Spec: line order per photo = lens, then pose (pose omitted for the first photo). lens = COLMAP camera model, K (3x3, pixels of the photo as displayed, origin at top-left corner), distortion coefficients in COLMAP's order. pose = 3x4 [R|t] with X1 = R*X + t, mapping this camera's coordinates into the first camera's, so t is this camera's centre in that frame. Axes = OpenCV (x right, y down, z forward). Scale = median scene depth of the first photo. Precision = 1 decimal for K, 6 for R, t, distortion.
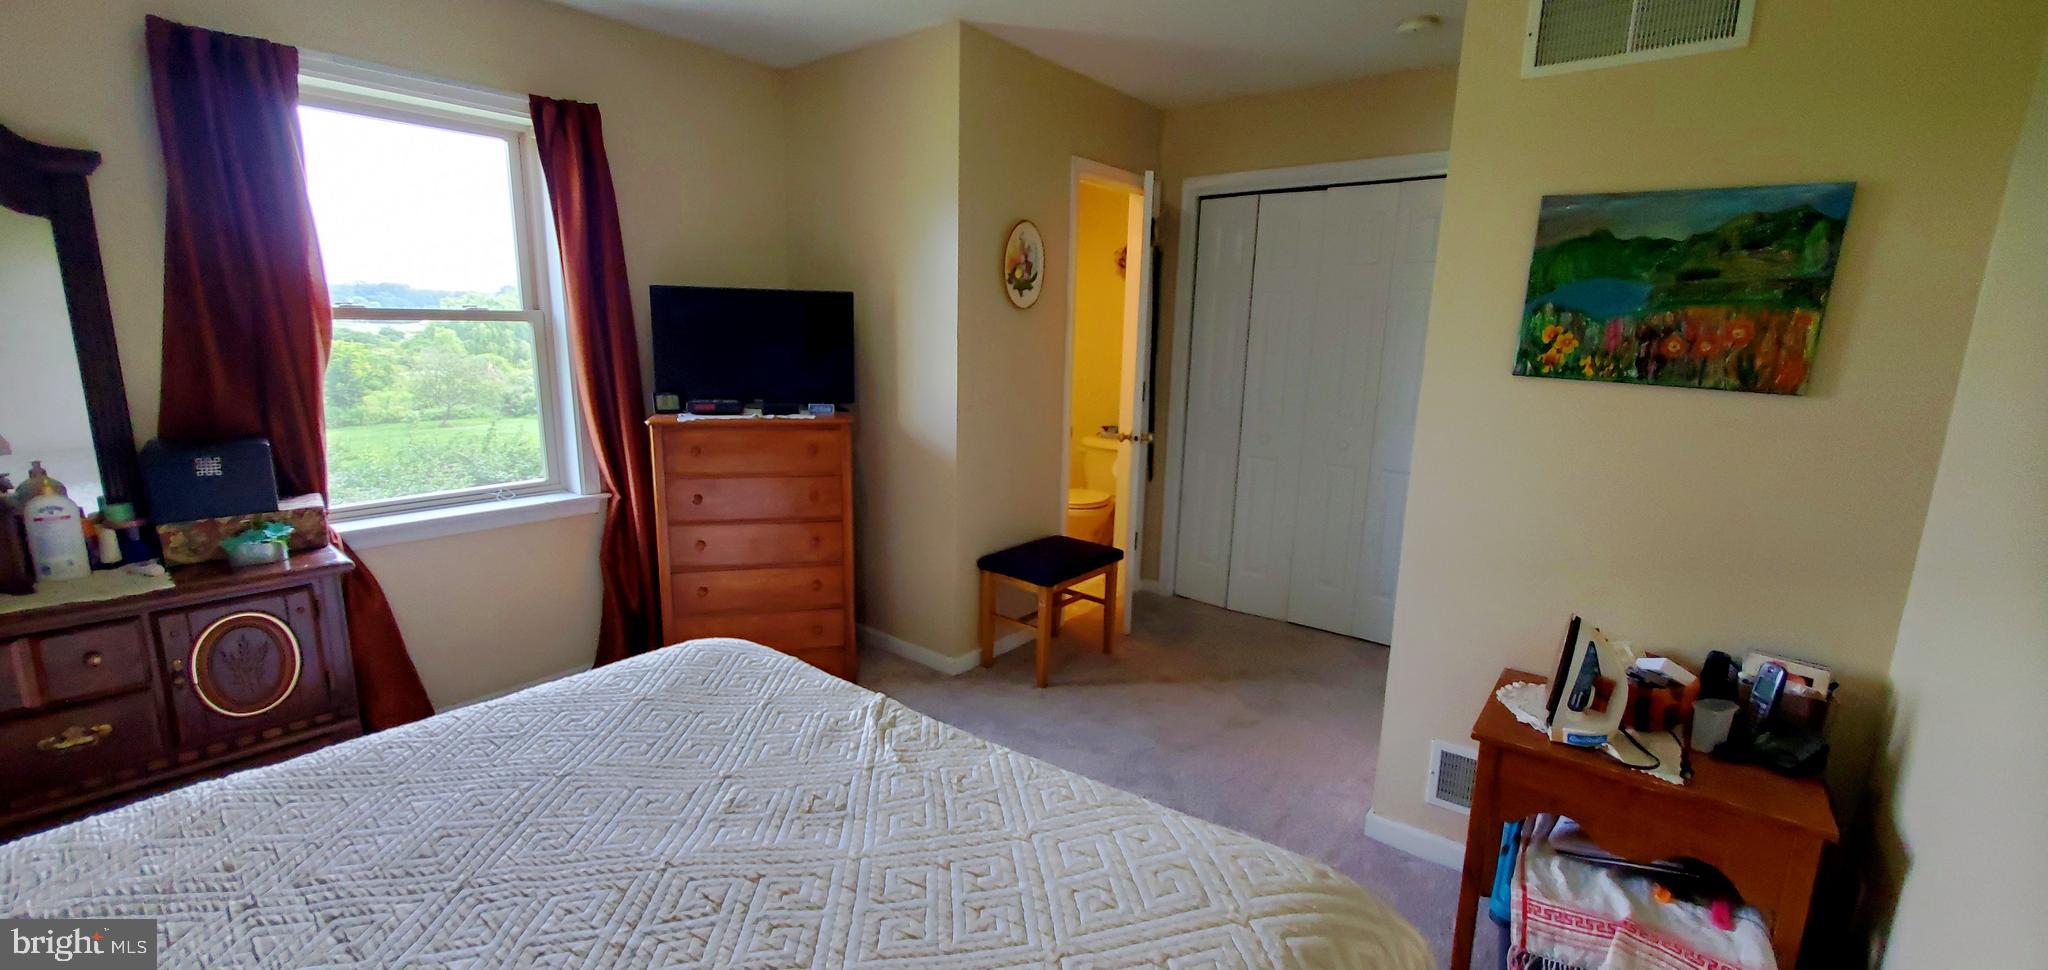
lens RADIAL K [[813.9, 0, 1016.4], [0, 813.9, 481.8], [0, 0, 1]] dist [0.002796, 0.000297]
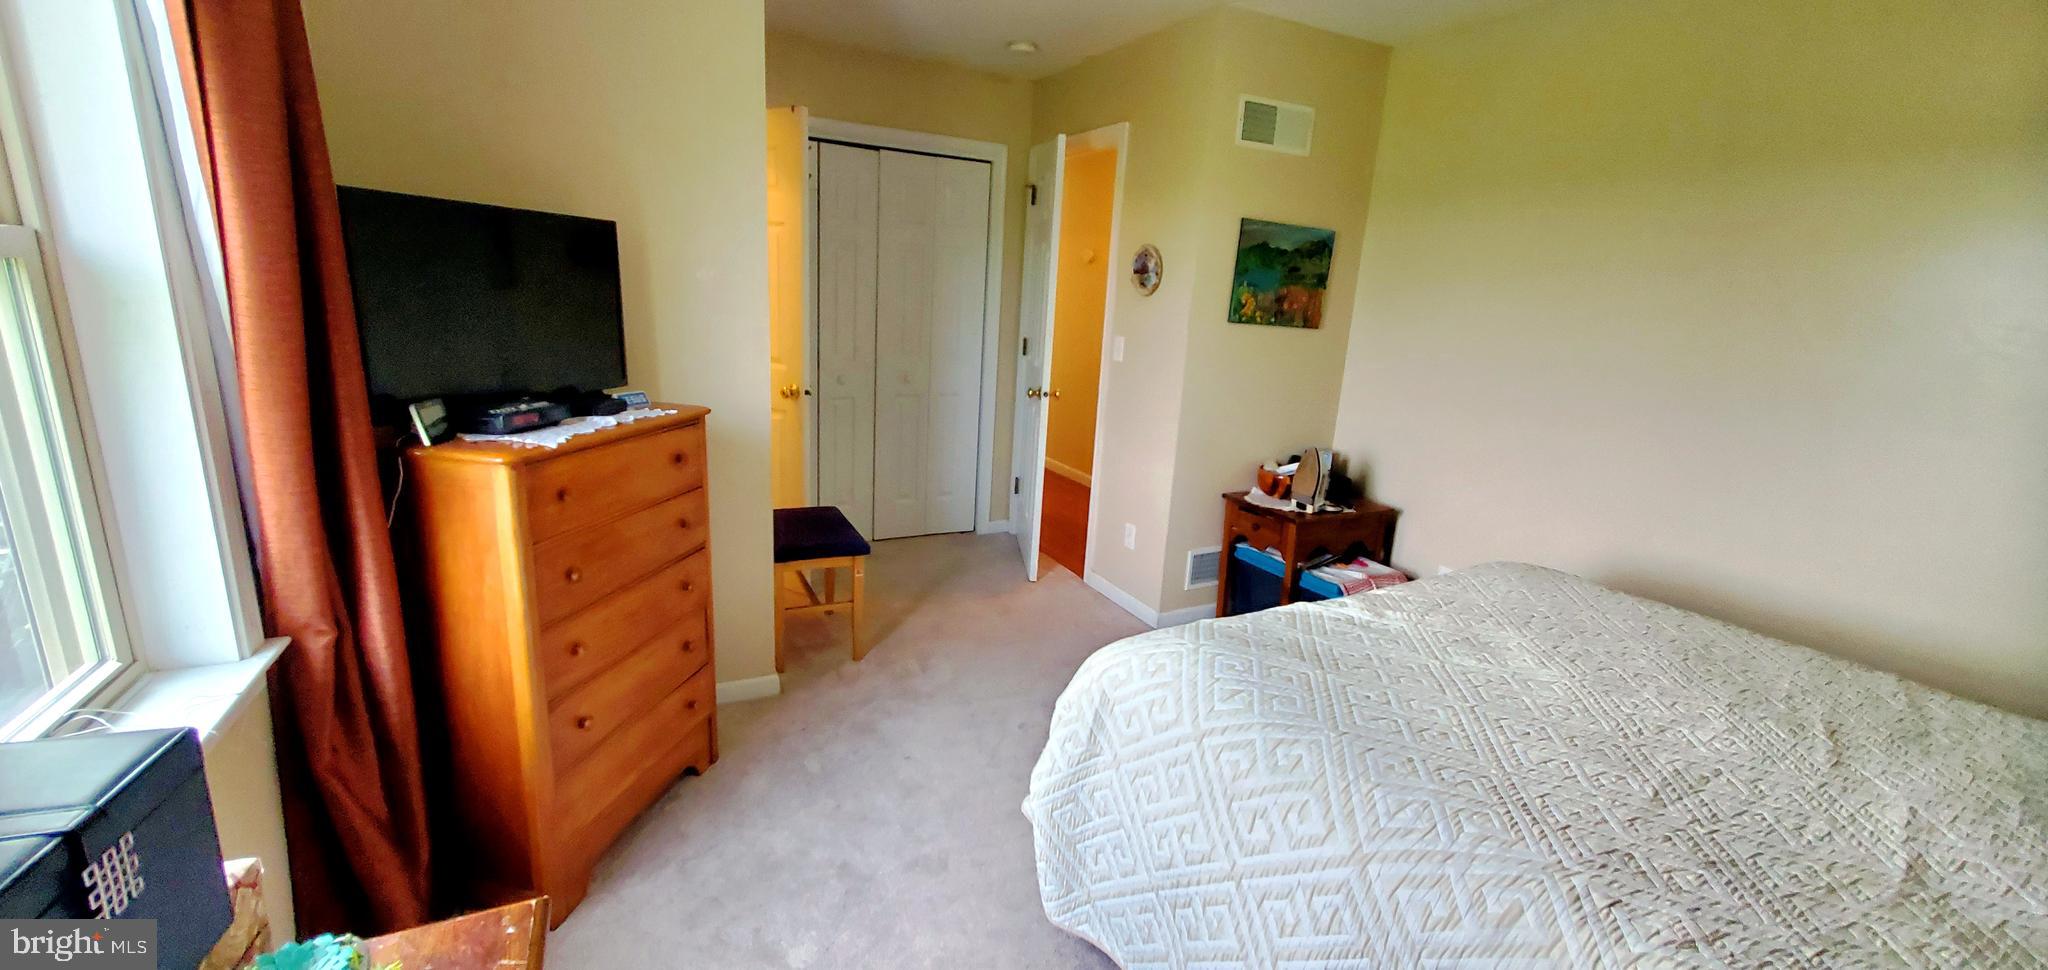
lens RADIAL K [[813.9, 0, 1015.9], [0, 813.9, 490.1], [0, 0, 1]] dist [0.002796, 0.000297]
pose [[0.416679, -0.219969, 0.882039, -1.188114], [0.129695, 0.974742, 0.181819, -0.161349], [-0.899754, 0.038636, 0.434683, 0.694252]]
